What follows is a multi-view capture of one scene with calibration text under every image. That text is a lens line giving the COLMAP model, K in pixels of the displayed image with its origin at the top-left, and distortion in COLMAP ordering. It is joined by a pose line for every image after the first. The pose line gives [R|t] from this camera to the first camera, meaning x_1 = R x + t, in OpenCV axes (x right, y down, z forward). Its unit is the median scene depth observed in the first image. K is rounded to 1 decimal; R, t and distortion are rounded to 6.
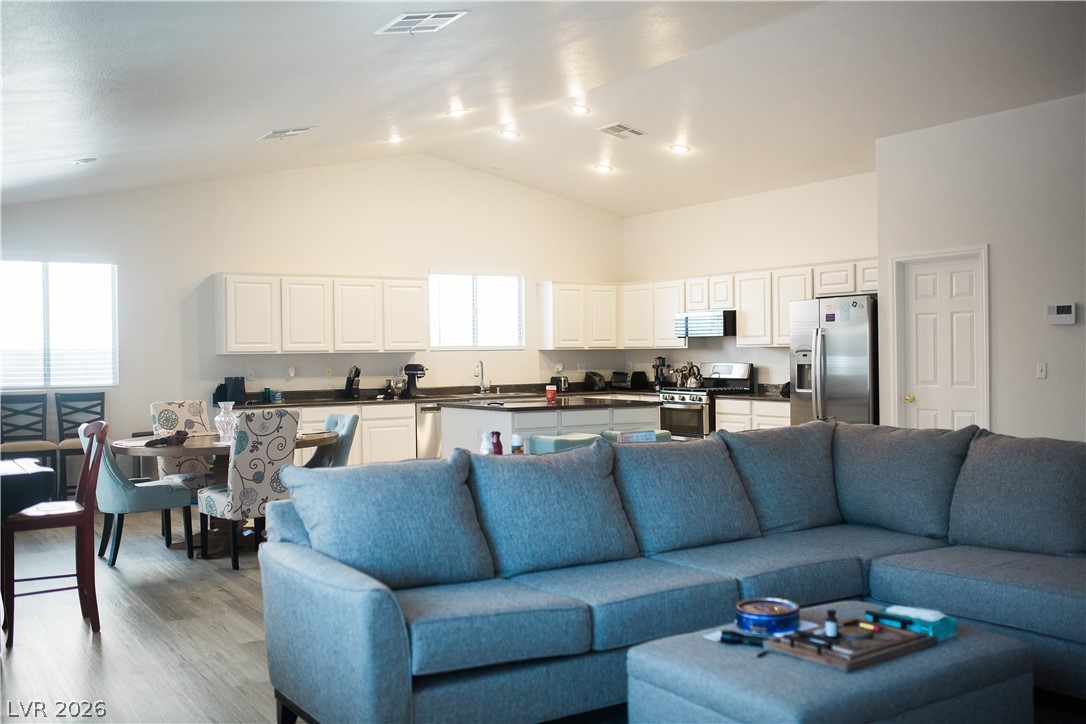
lens RADIAL K [[1059.8, 0, 543.0], [0, 1059.8, 362.0], [0, 0, 1]] dist [-0.014446, 0.038585]
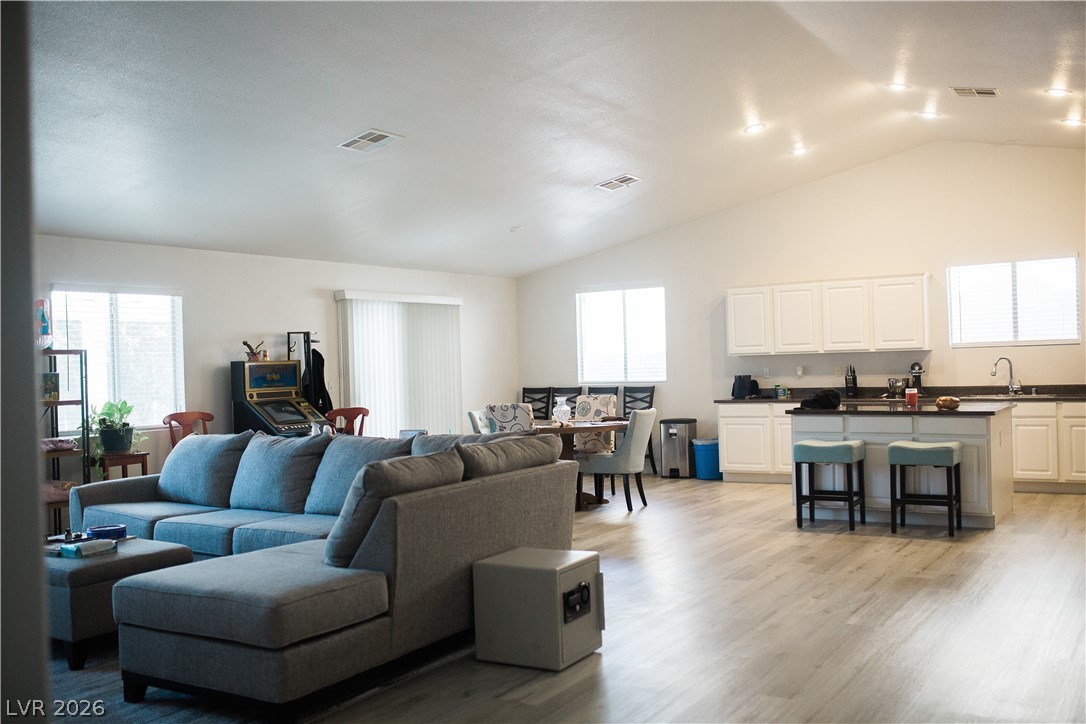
lens RADIAL K [[1059.8, 0, 543.0], [0, 1059.8, 362.0], [0, 0, 1]] dist [-0.014446, 0.038585]
pose [[0.433768, -0.001239, -0.901024, 0.701647], [0.015845, 0.999855, 0.006253, -0.011761], [0.900885, -0.016989, 0.433724, 0.312234]]
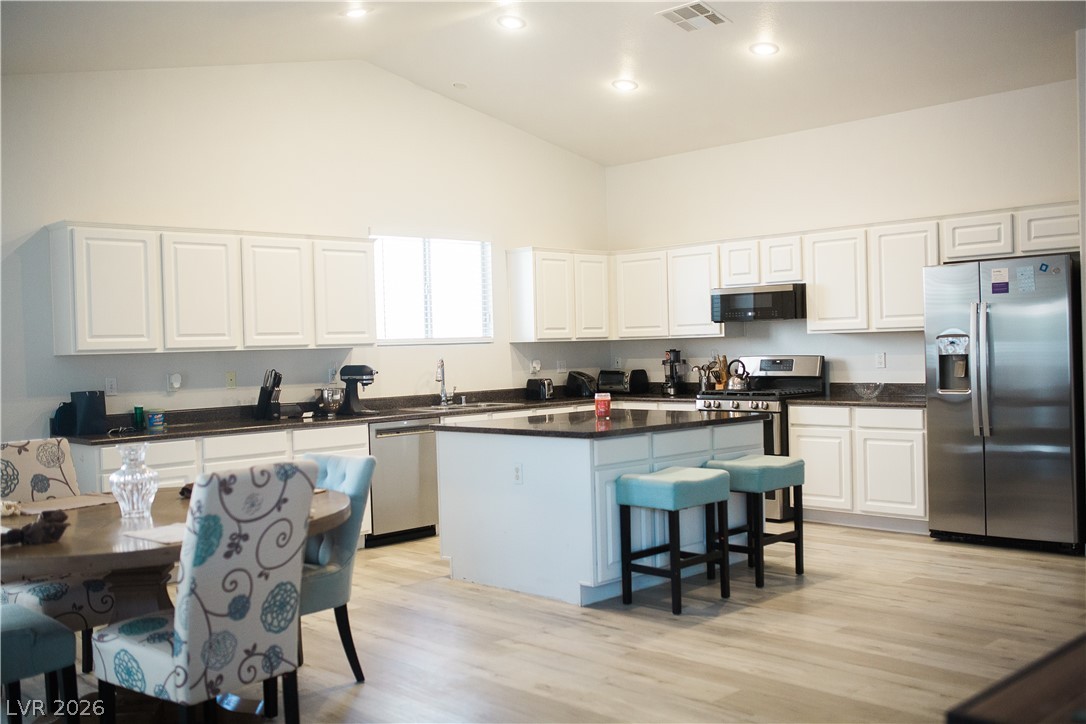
lens RADIAL K [[1059.8, 0, 543.0], [0, 1059.8, 362.0], [0, 0, 1]] dist [-0.014446, 0.038585]
pose [[0.980150, -0.018039, 0.197437, -0.159918], [0.017643, 0.999837, 0.003763, -0.000584], [-0.197473, -0.000205, 0.980308, 0.357145]]
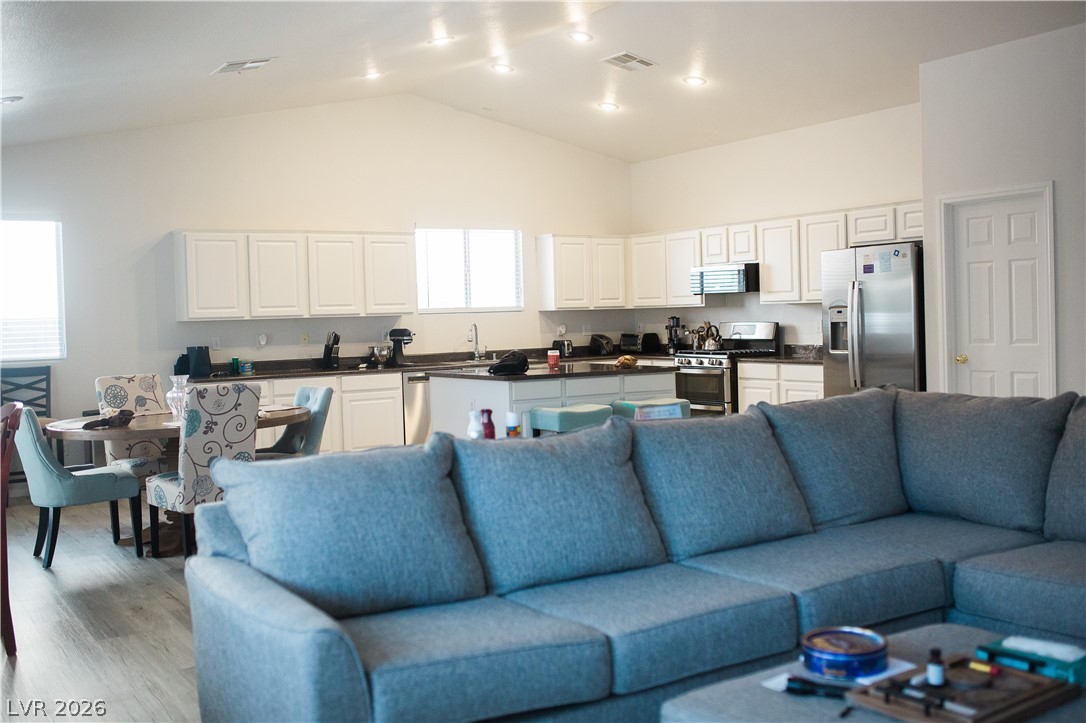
lens RADIAL K [[1107.3, 0, 543.1], [0, 1107.3, 343.1], [0, 0, 1]] dist [-0.009818, 0.008359]
pose [[0.999879, -0.015527, -0.001310, 0.000440], [0.015546, 0.999749, 0.016147, 0.000945], [0.001059, -0.016166, 0.999869, 0.073793]]
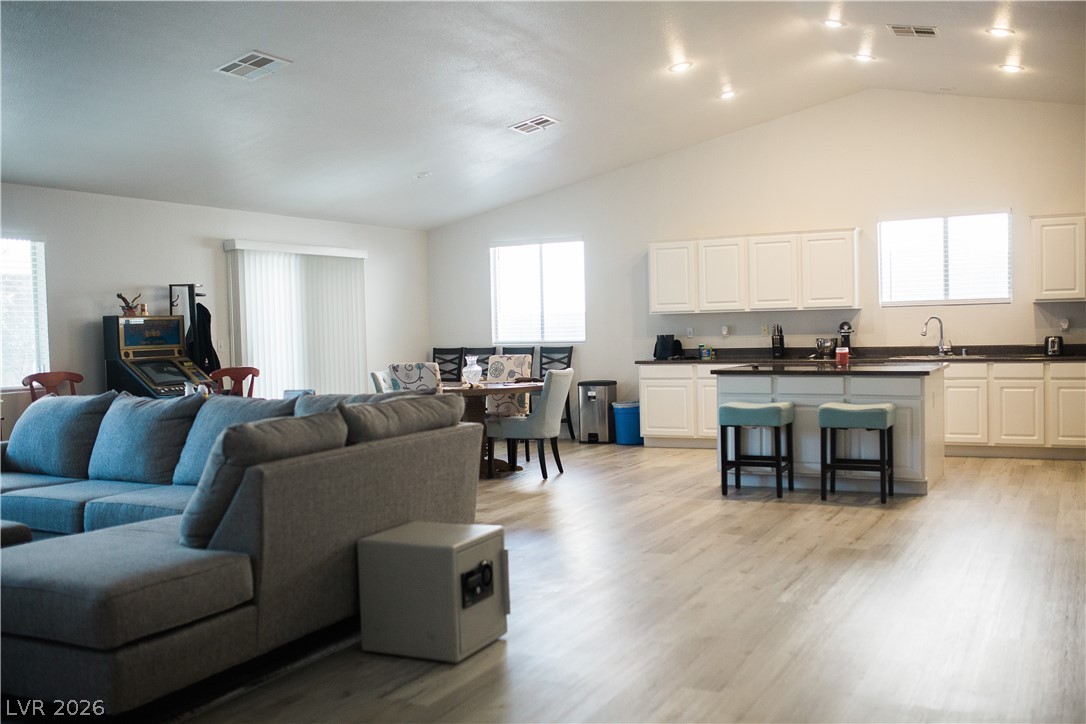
lens RADIAL K [[1082.2, 0, 551.4], [0, 1082.2, 364.3], [0, 0, 1]] dist [-0.002606, 0.028028]
pose [[0.506573, 0.031001, -0.861640, 0.657284], [0.010802, 0.999047, 0.042295, -0.004374], [0.862129, -0.030733, 0.505755, 0.343330]]
